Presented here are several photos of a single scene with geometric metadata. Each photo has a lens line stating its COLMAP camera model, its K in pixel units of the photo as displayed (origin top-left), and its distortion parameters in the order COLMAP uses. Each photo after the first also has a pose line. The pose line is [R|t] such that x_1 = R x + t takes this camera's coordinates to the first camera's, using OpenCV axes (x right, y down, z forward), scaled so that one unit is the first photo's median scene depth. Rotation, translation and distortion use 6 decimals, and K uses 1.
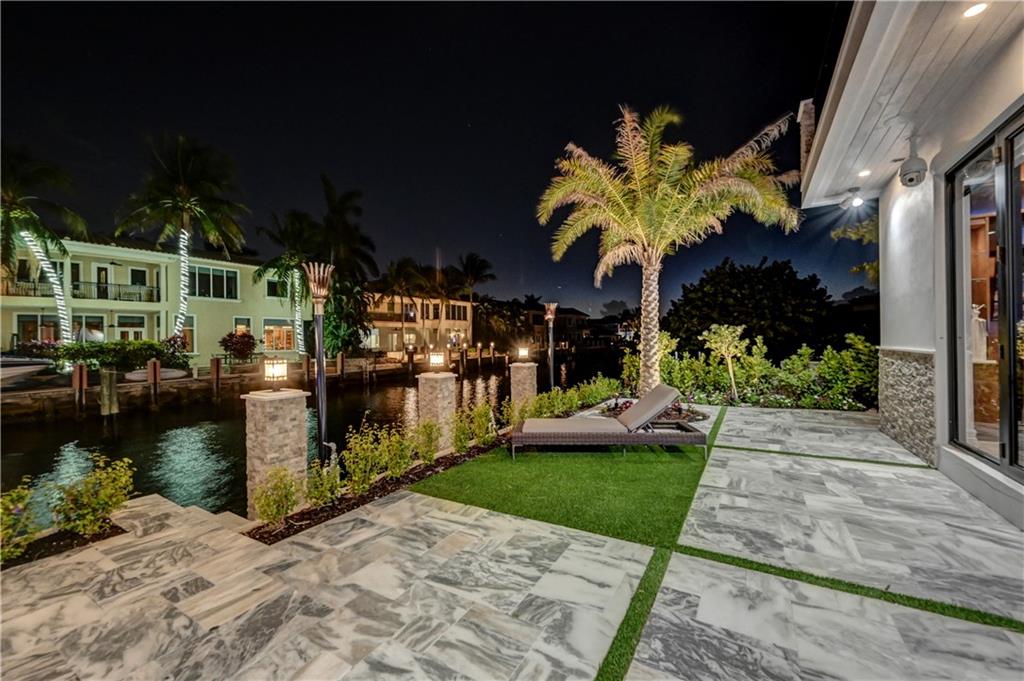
lens RADIAL K [[420.3, 0, 506.5], [0, 420.3, 337.0], [0, 0, 1]] dist [0.000566, 0.000153]
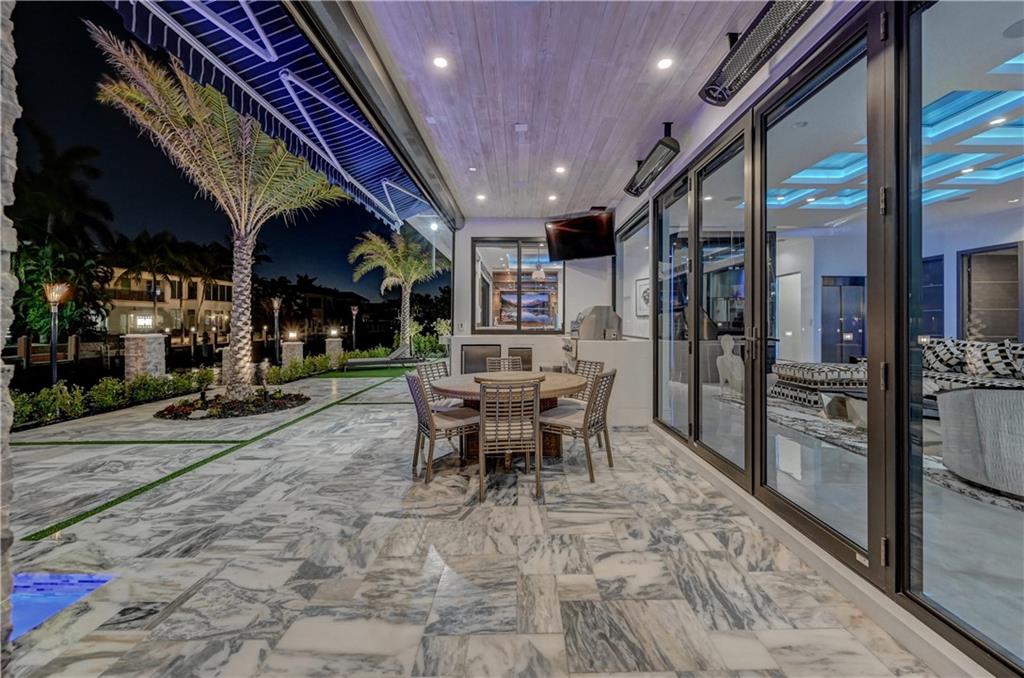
lens RADIAL K [[420.3, 0, 527.2], [0, 420.3, 320.4], [0, 0, 1]] dist [0.000566, 0.000153]
pose [[0.848533, 0.017057, 0.528867, -0.046938], [-0.015898, 0.999851, -0.006739, -0.002939], [-0.528903, -0.002689, 0.848678, -0.205696]]
